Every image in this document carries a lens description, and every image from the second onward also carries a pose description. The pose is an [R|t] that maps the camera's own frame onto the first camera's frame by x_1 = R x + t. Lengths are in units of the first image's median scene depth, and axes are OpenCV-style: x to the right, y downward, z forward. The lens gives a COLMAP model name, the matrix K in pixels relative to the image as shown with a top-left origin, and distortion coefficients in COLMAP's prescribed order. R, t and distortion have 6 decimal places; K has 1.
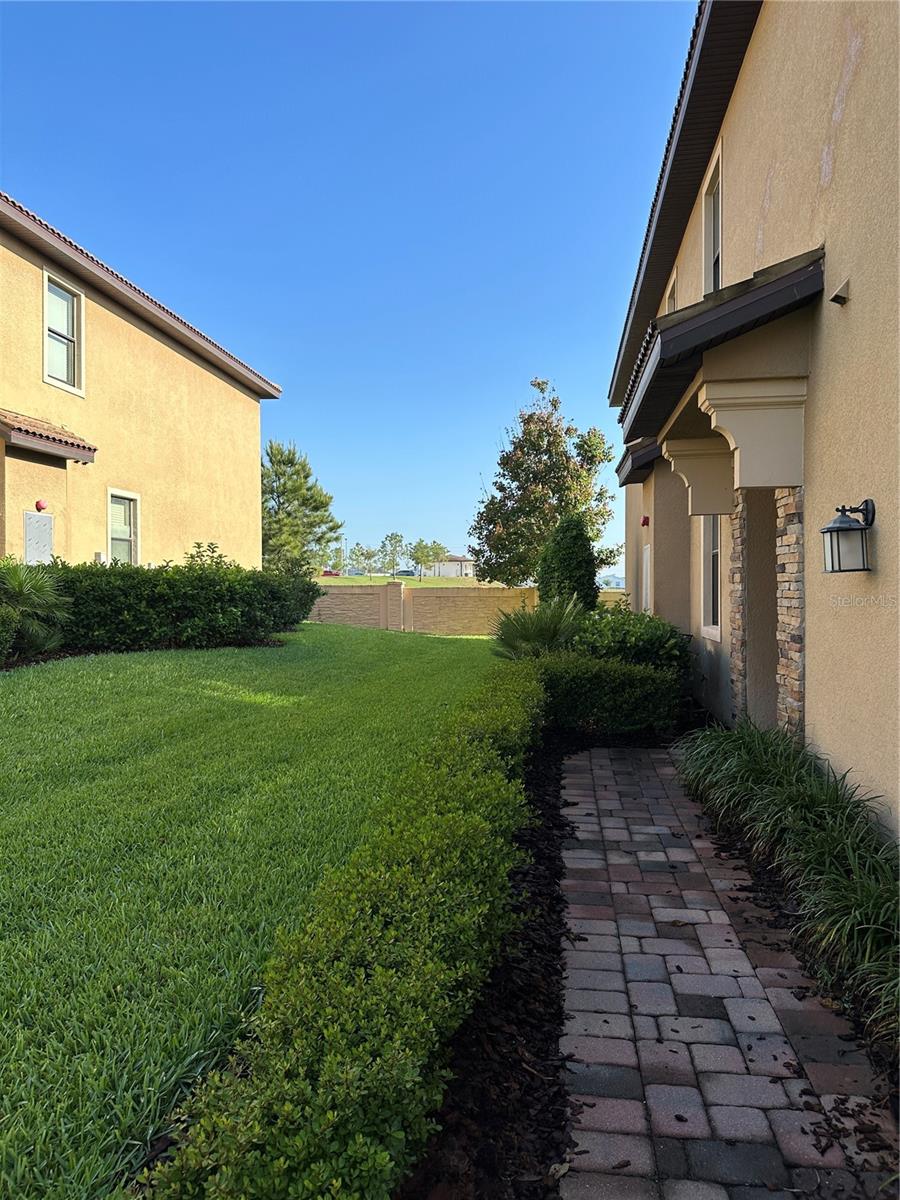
lens RADIAL K [[842.5, 0, 453.1], [0, 842.5, 597.2], [0, 0, 1]] dist [0.021652, -0.025359]
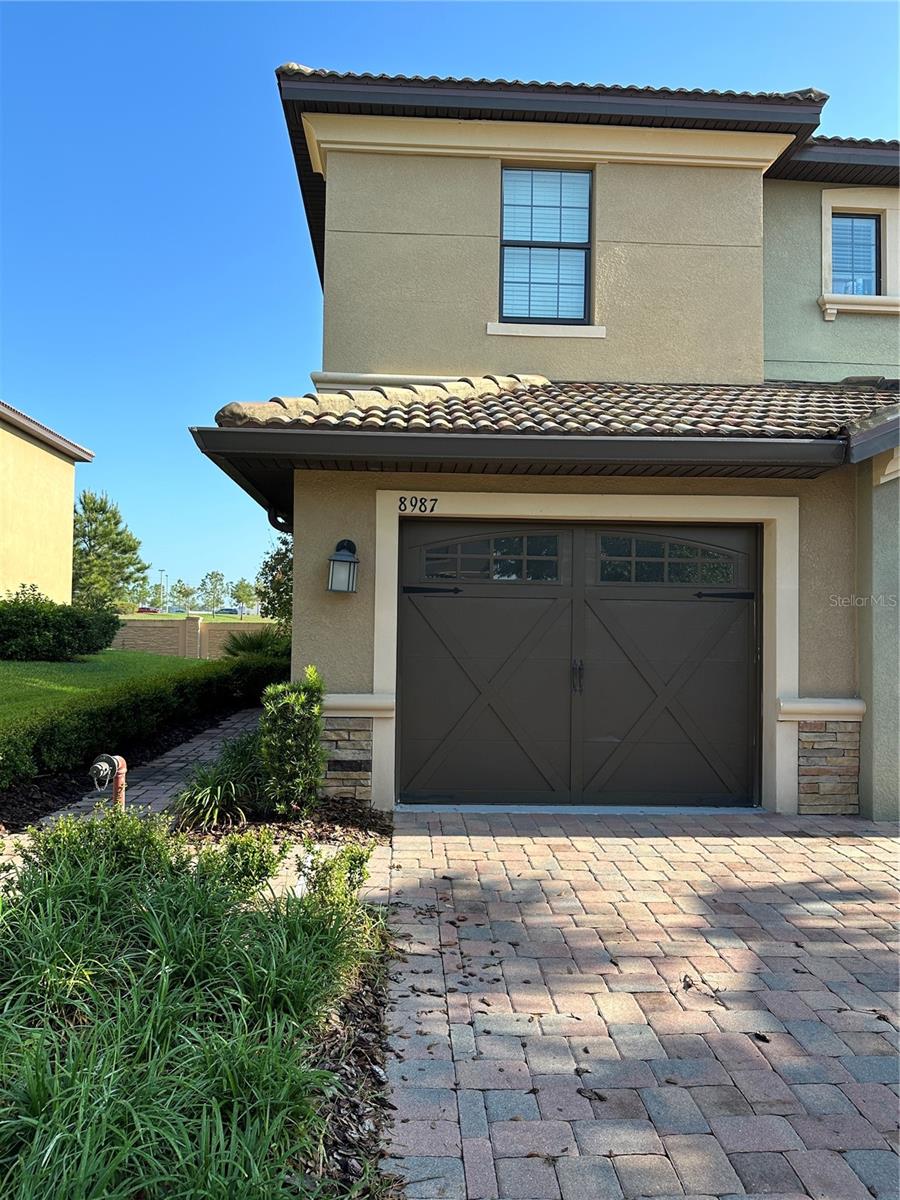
lens RADIAL K [[842.5, 0, 445.0], [0, 842.5, 598.7], [0, 0, 1]] dist [0.021652, -0.025359]
pose [[0.981488, 0.021840, 0.190272, 0.046575], [-0.012886, 0.998756, -0.048165, 0.006961], [-0.191087, 0.044822, 0.980549, -0.197774]]
